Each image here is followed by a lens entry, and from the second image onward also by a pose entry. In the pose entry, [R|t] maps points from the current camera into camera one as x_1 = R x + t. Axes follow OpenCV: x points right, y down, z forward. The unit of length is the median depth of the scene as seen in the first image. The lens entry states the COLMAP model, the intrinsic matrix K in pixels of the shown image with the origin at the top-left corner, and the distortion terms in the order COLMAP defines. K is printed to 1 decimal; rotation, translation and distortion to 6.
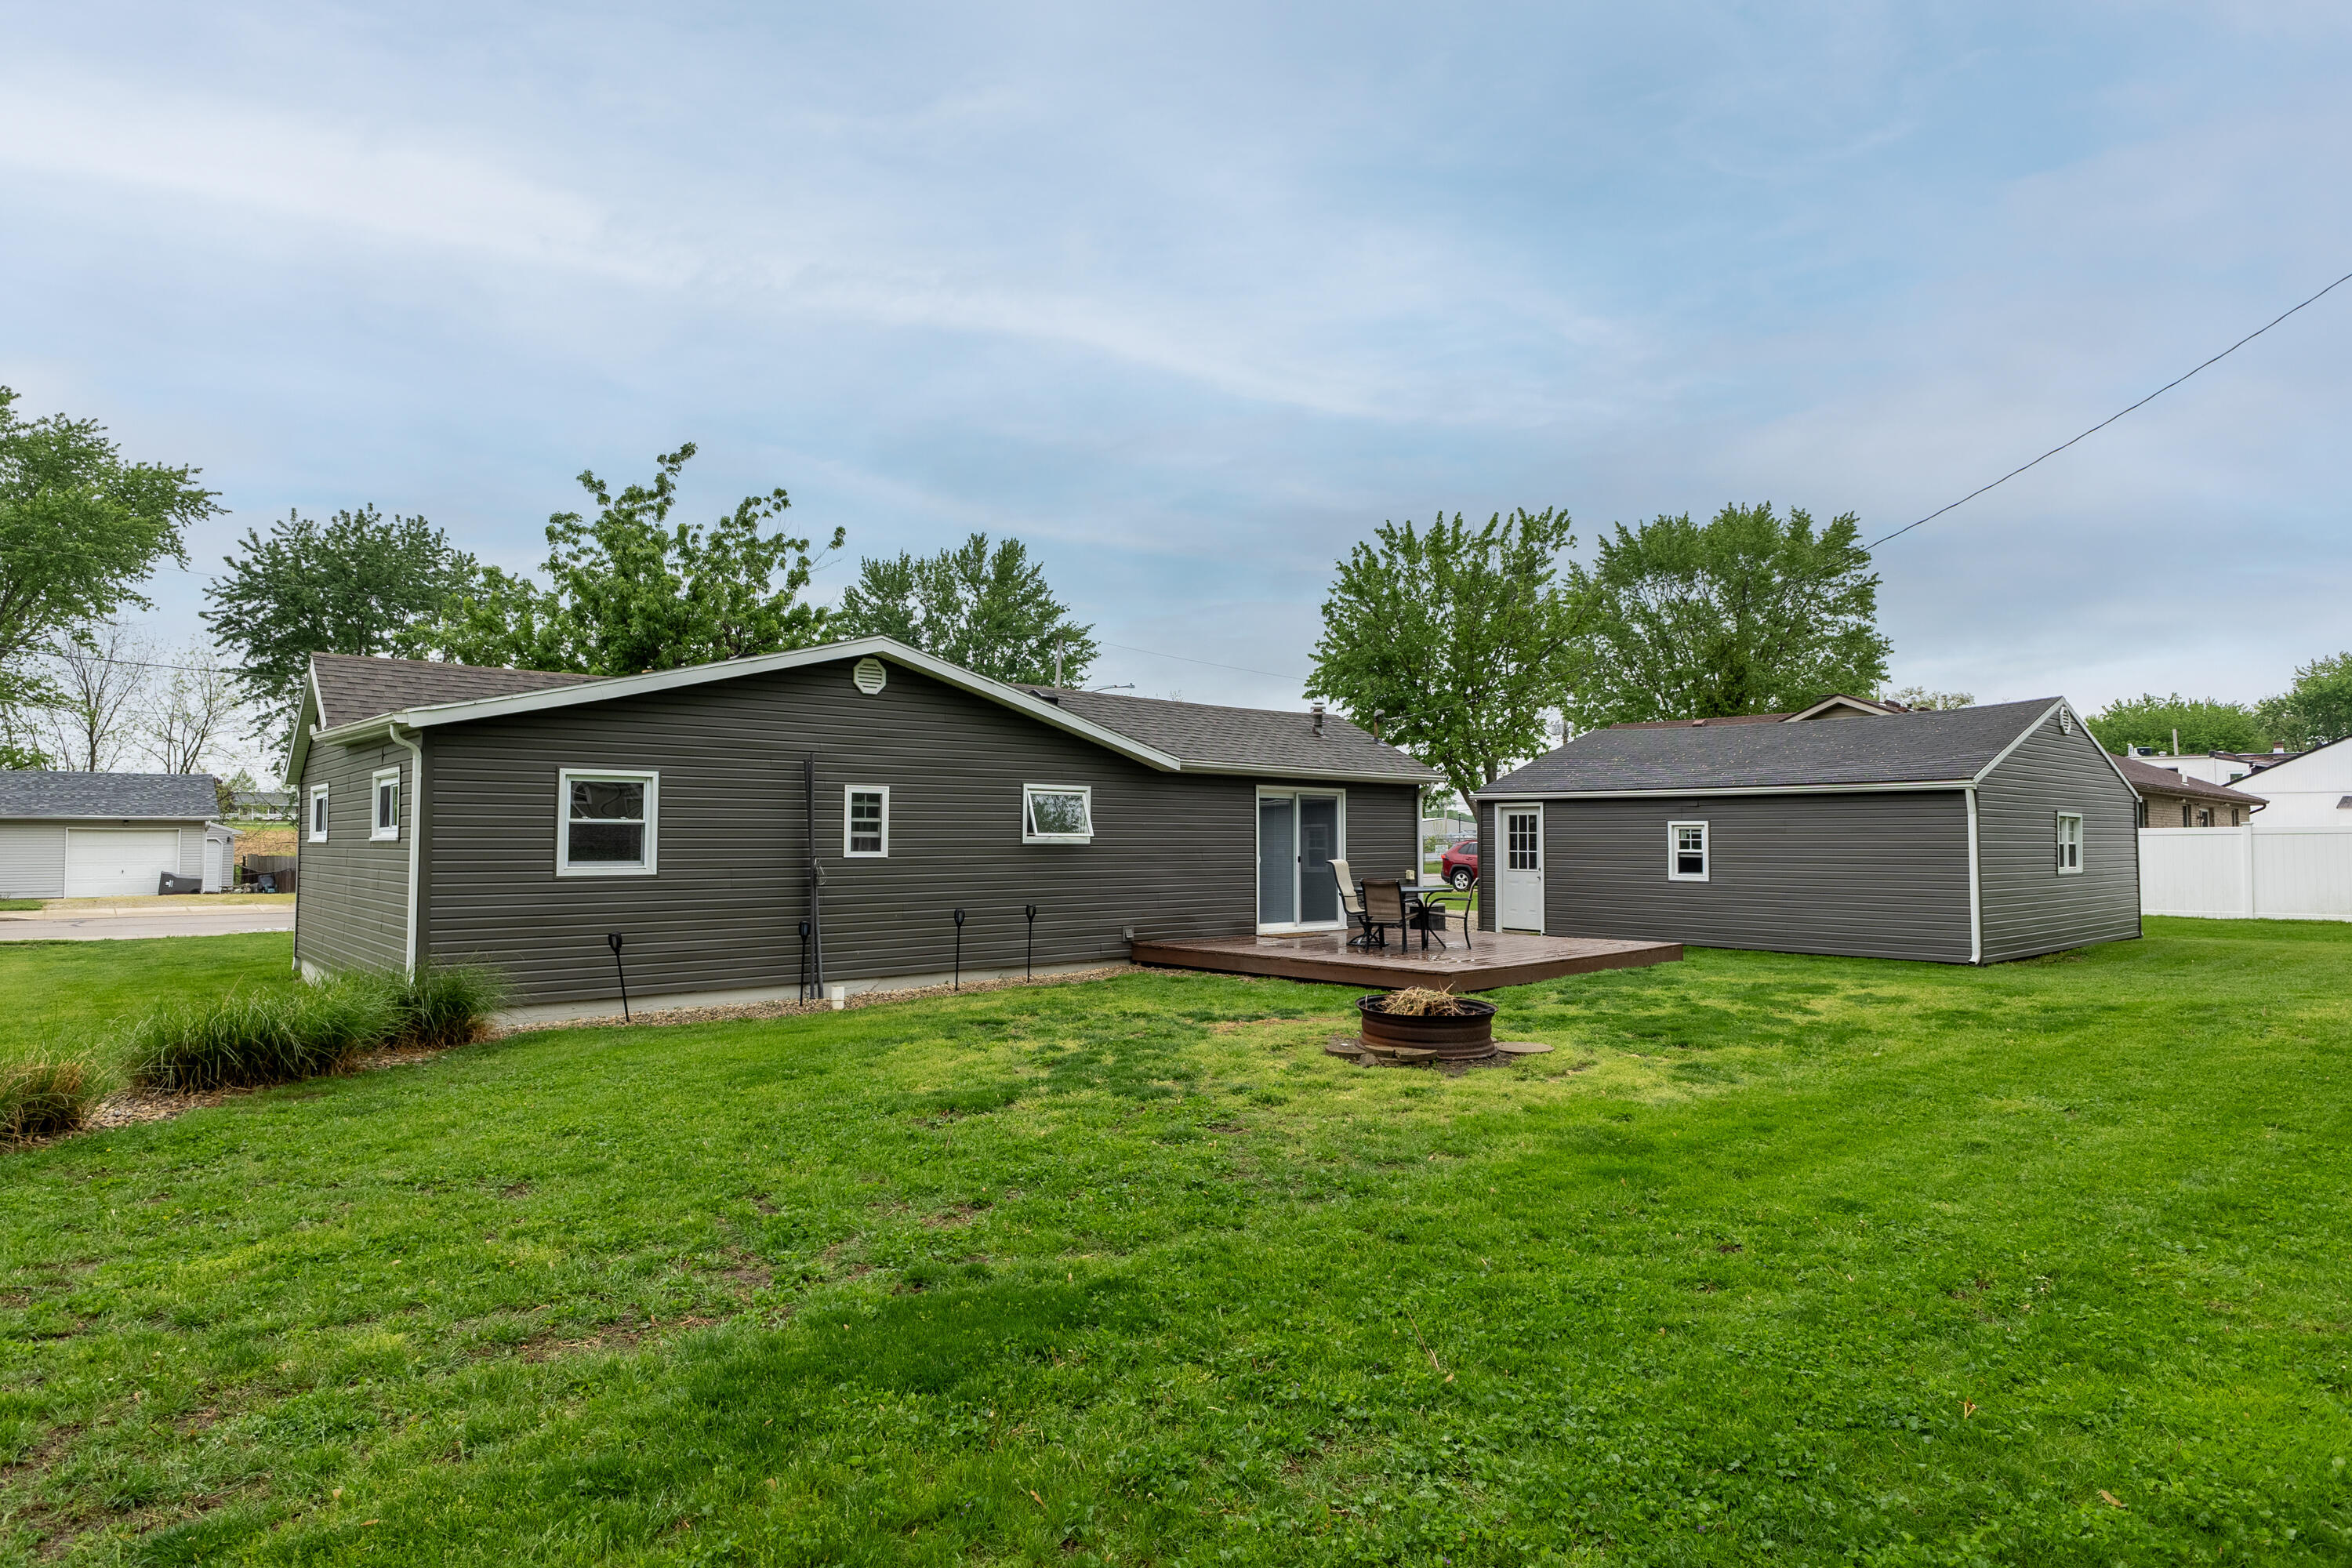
lens RADIAL K [[1318.4, 0, 1176.0], [0, 1318.4, 784.0], [0, 0, 1]] dist [0.033271, -0.010711]
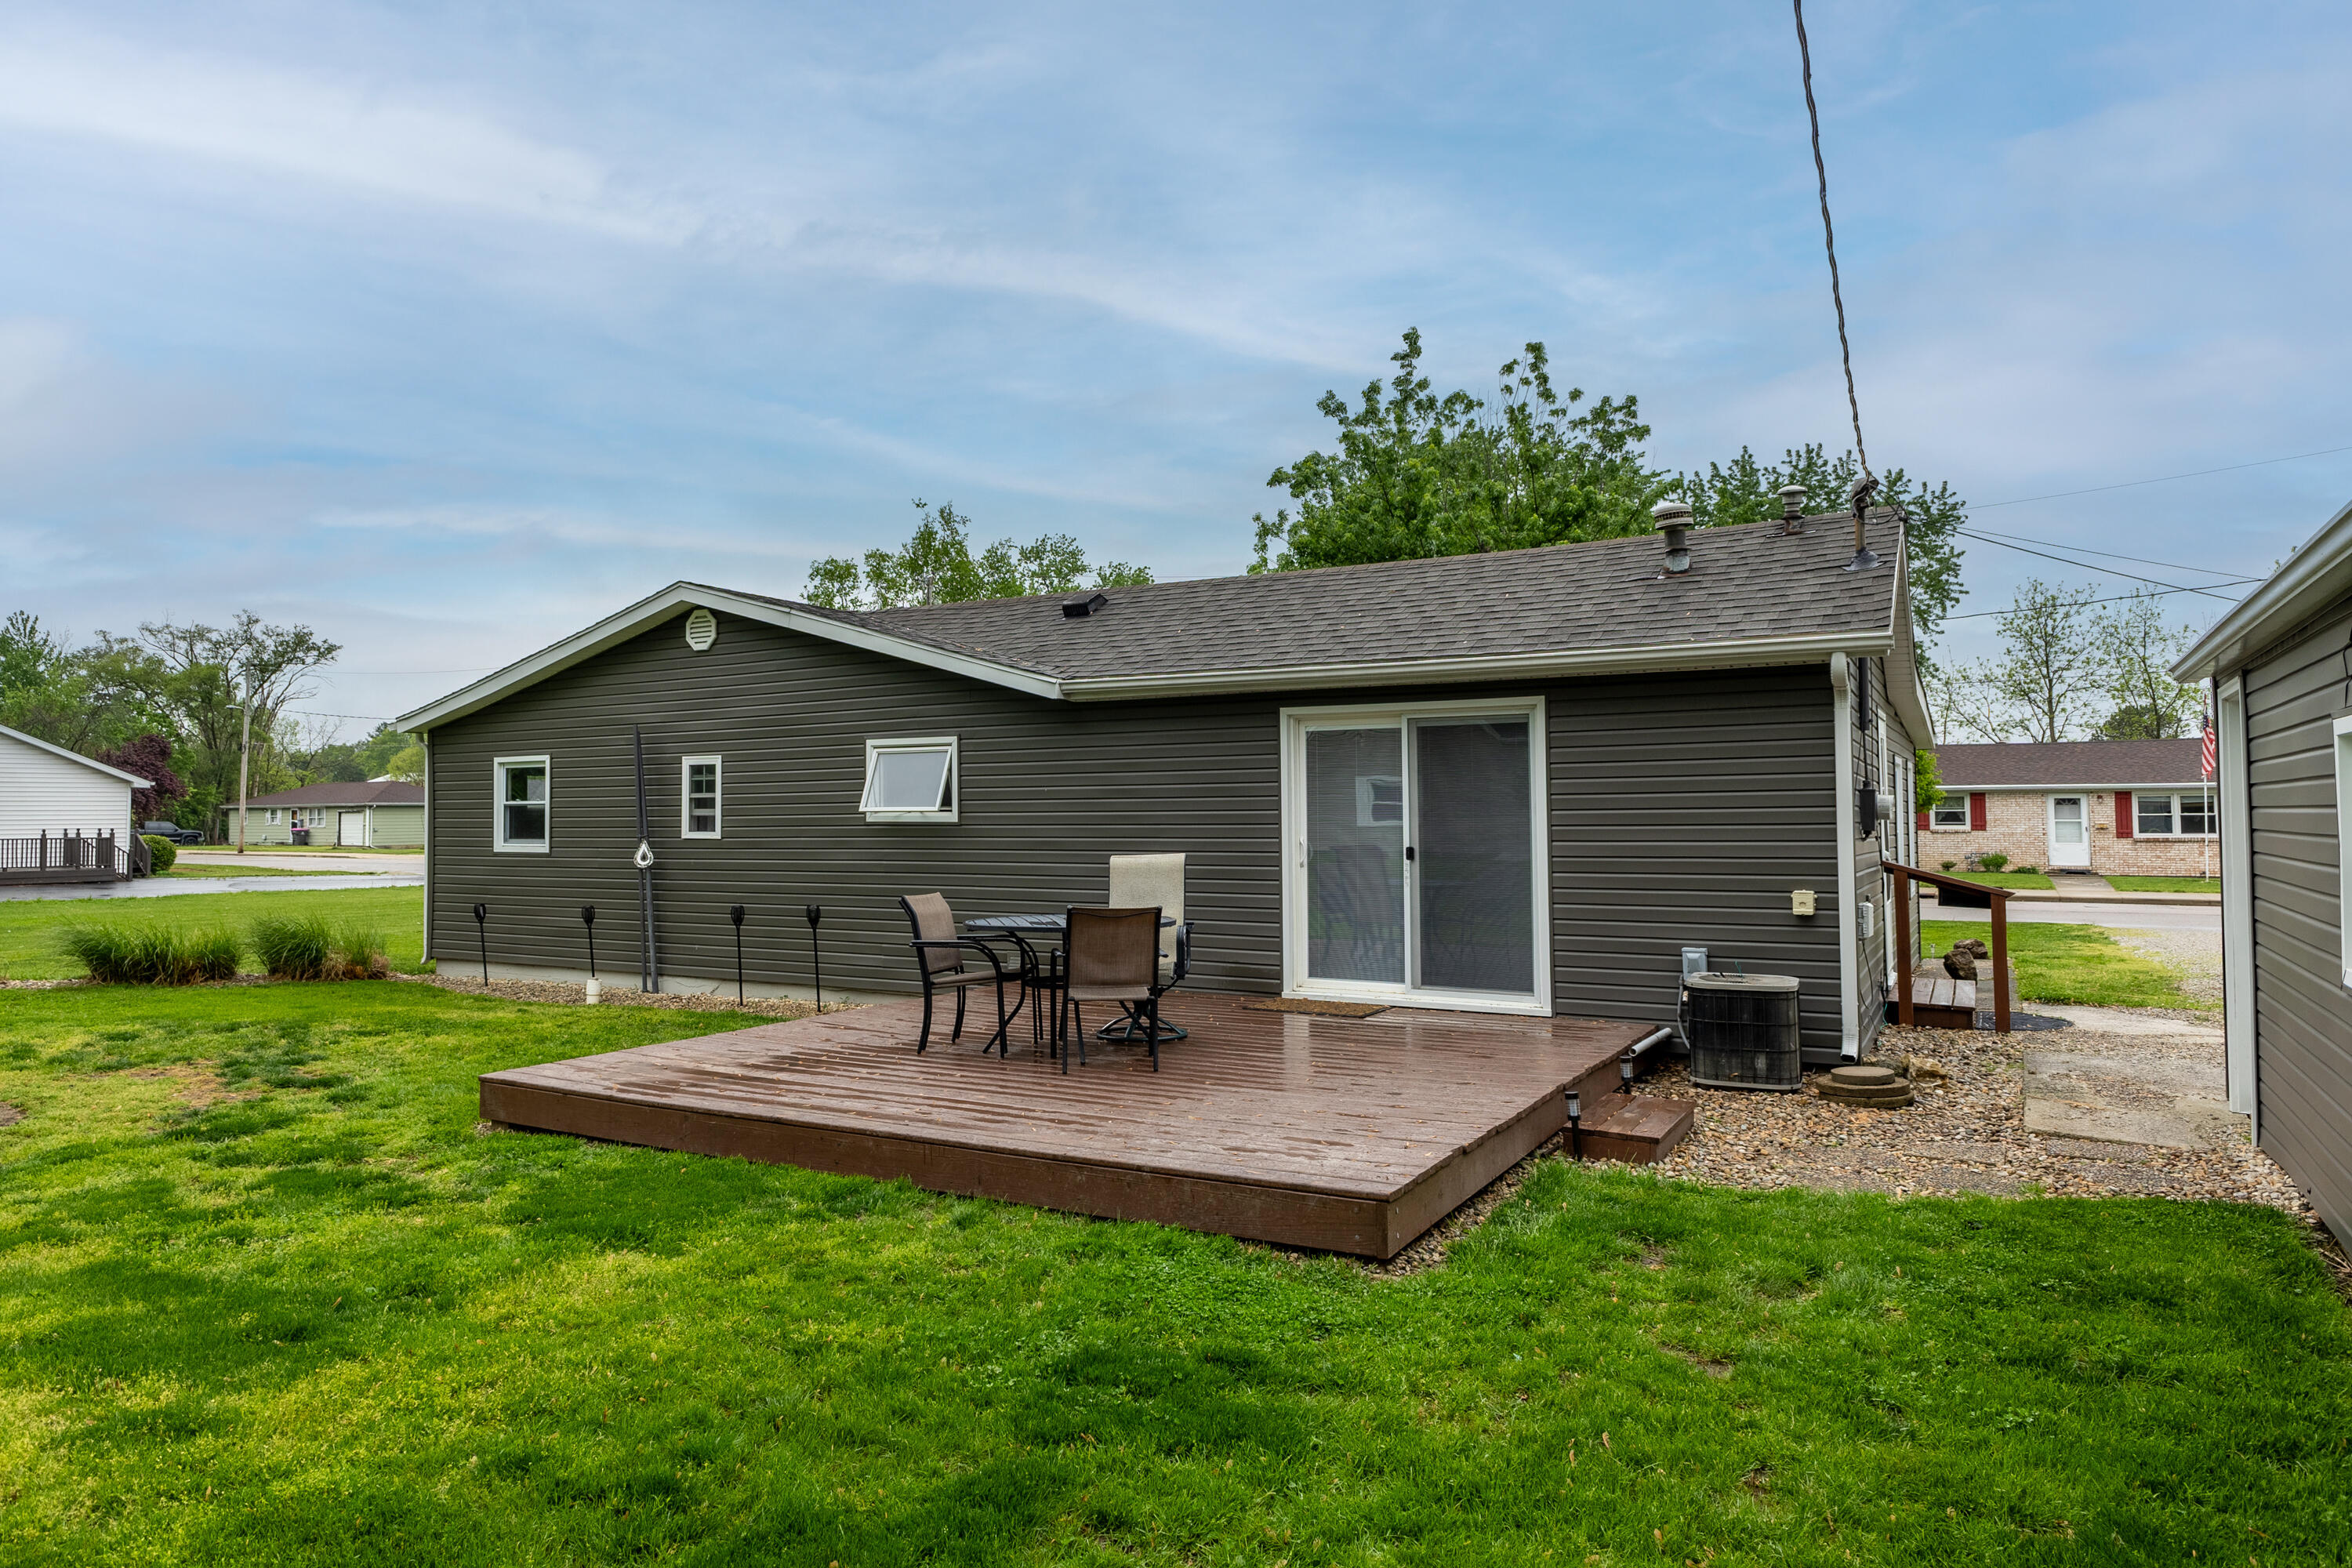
lens RADIAL K [[1431.9, 0, 1176.0], [0, 1431.9, 784.0], [0, 0, 1]] dist [0.000749, 0.000076]
pose [[0.290845, -0.020869, -0.956543, 0.754473], [0.050396, 0.998708, -0.006465, 0.041162], [0.955442, -0.046326, 0.291521, 1.017277]]
